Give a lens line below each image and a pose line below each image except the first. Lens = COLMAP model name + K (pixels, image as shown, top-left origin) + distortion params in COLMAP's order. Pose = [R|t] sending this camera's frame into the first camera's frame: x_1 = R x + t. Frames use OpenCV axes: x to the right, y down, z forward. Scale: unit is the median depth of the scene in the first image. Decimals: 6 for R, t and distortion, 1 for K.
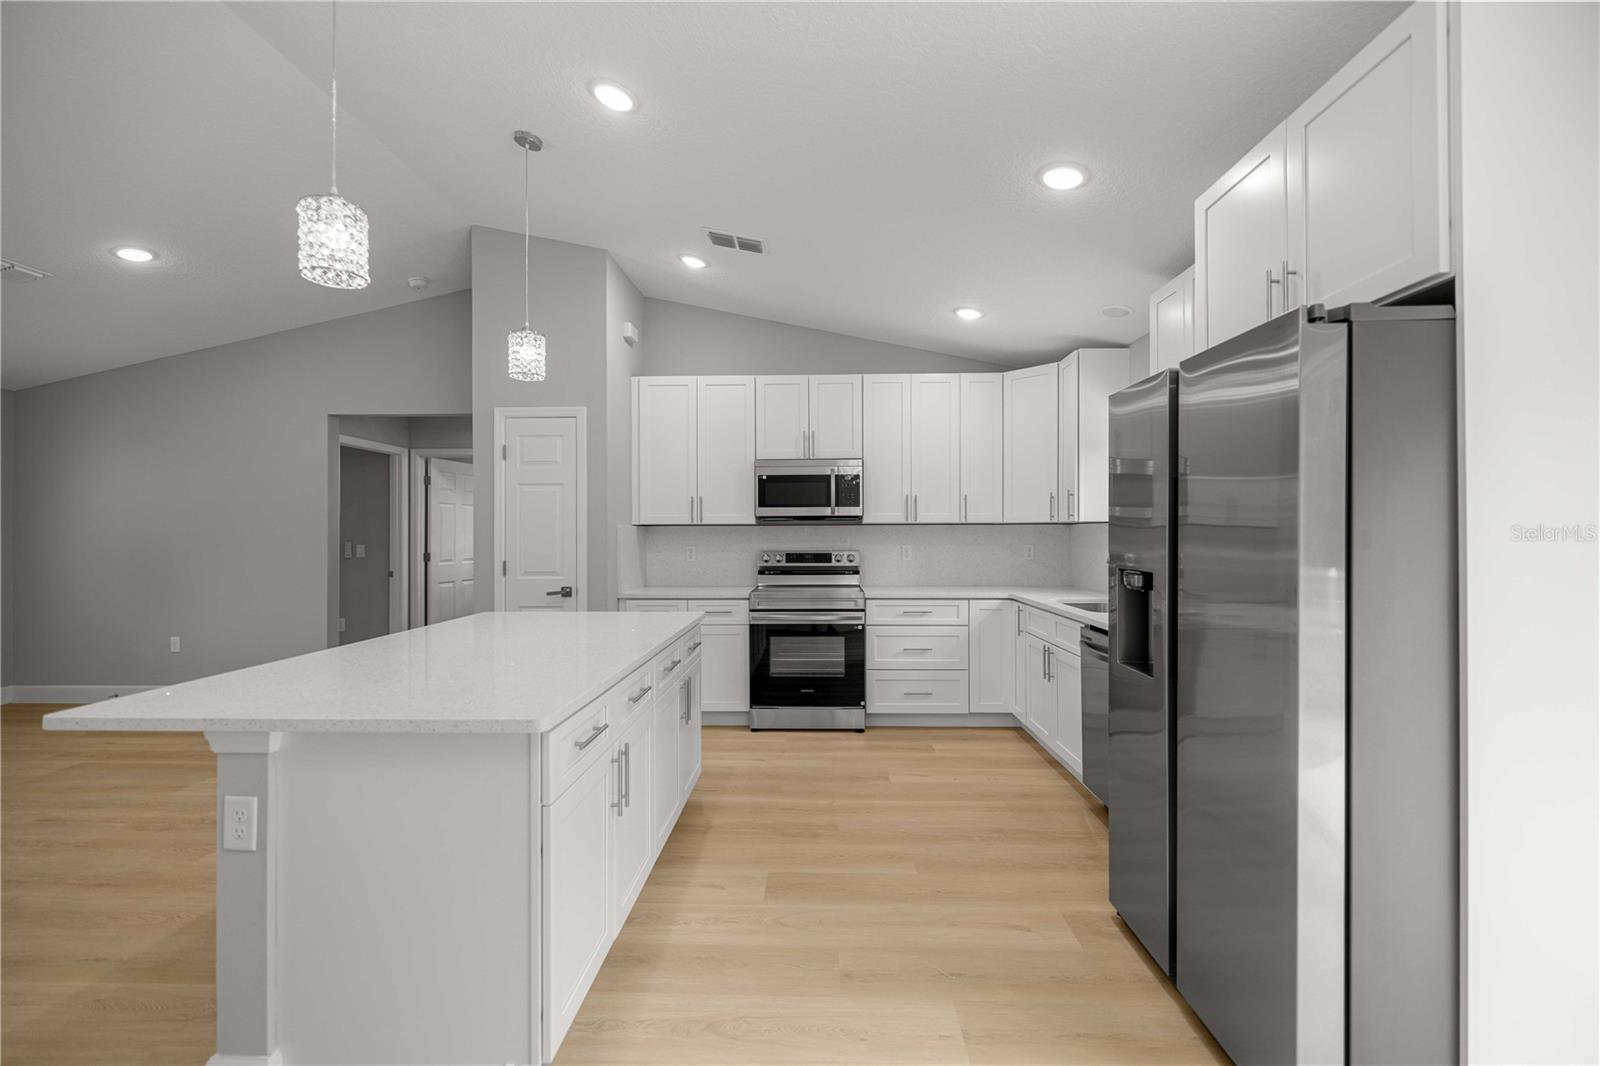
lens RADIAL K [[667.6, 0, 800.0], [0, 667.6, 533.0], [0, 0, 1]] dist [0.002055, 0.000042]
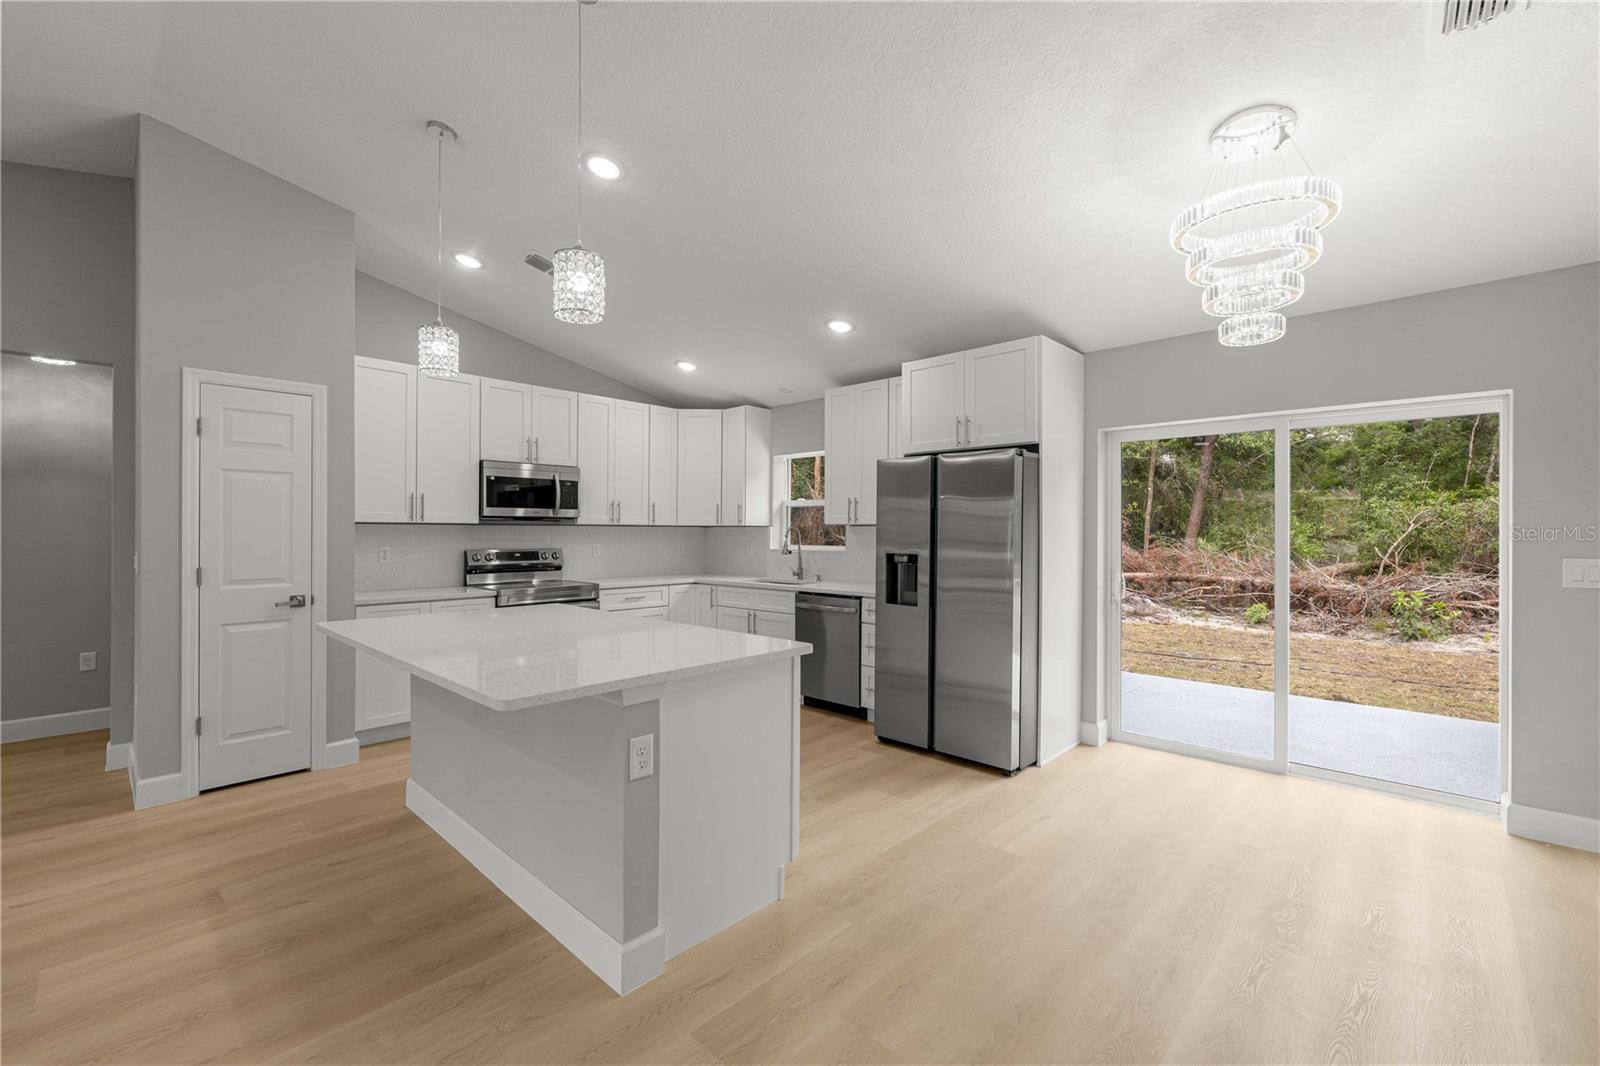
lens RADIAL K [[667.6, 0, 800.0], [0, 667.6, 533.0], [0, 0, 1]] dist [0.002055, 0.000042]
pose [[0.664111, 0.004917, 0.747617, -0.537044], [-0.007656, 0.999971, 0.000224, -0.003245], [-0.747594, -0.005873, 0.664130, -0.034770]]
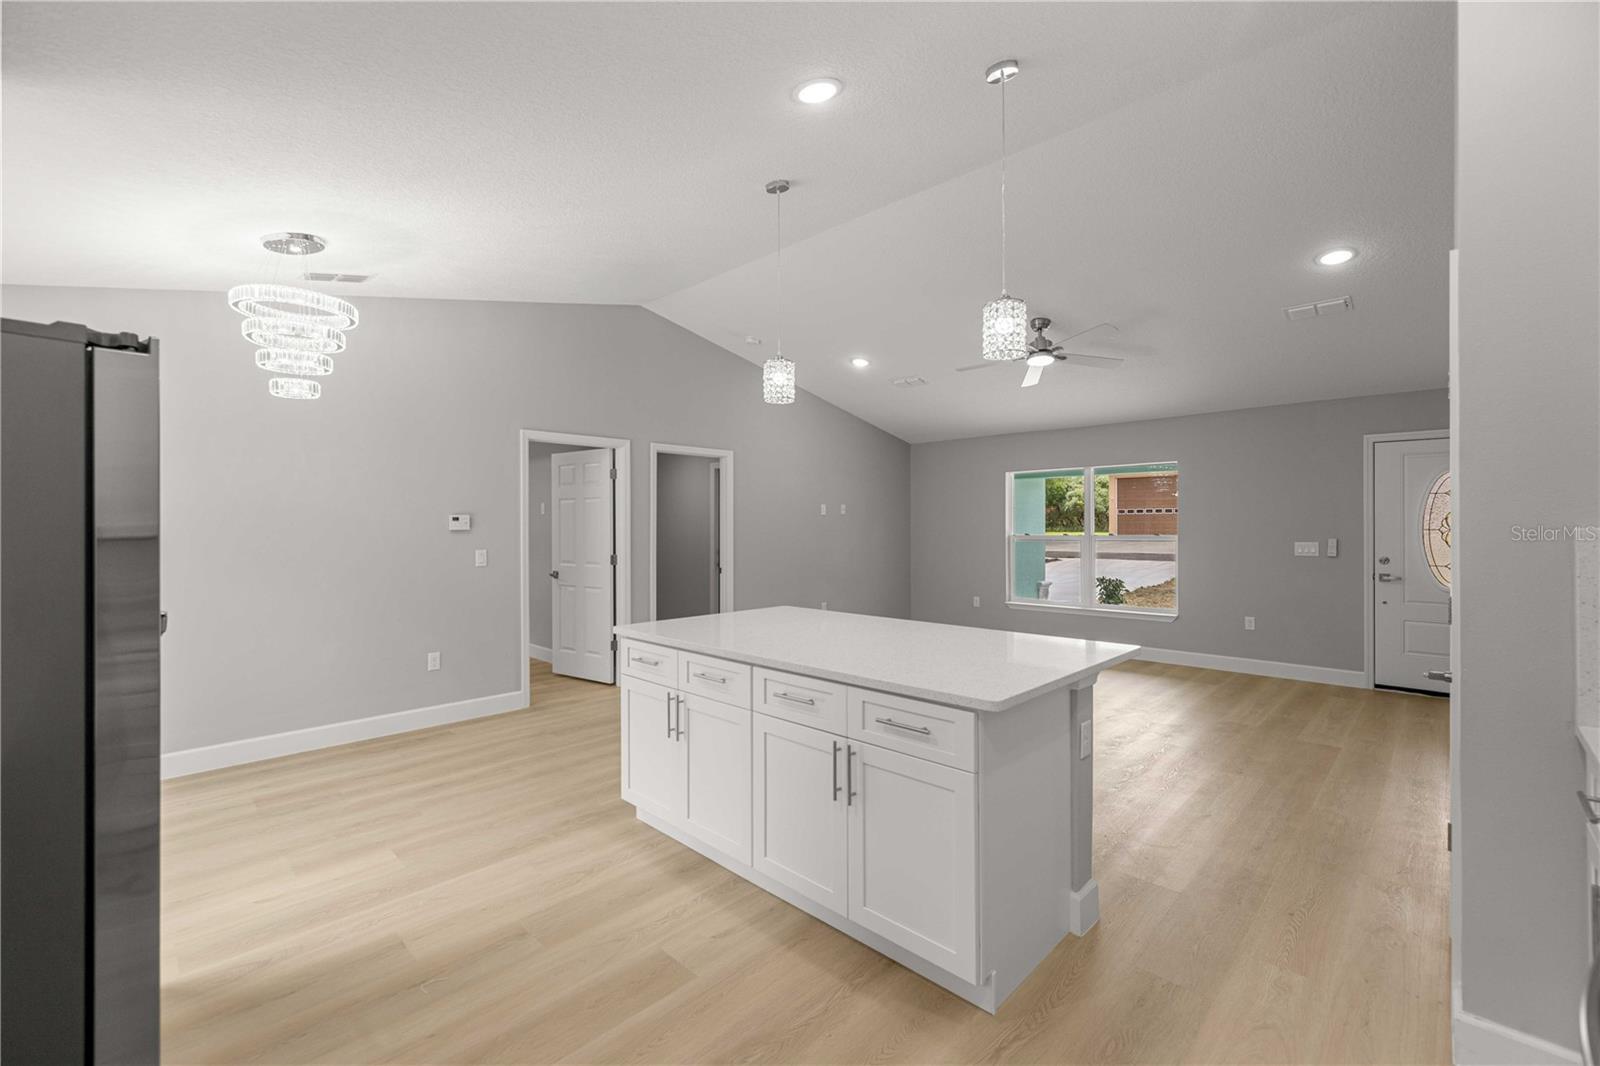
lens RADIAL K [[667.6, 0, 800.0], [0, 667.6, 533.0], [0, 0, 1]] dist [0.002055, 0.000042]
pose [[-0.667349, 0.009165, -0.744689, 0.263287], [0.006348, 0.999958, 0.006618, -0.014571], [0.744718, -0.000311, -0.667379, 0.929268]]
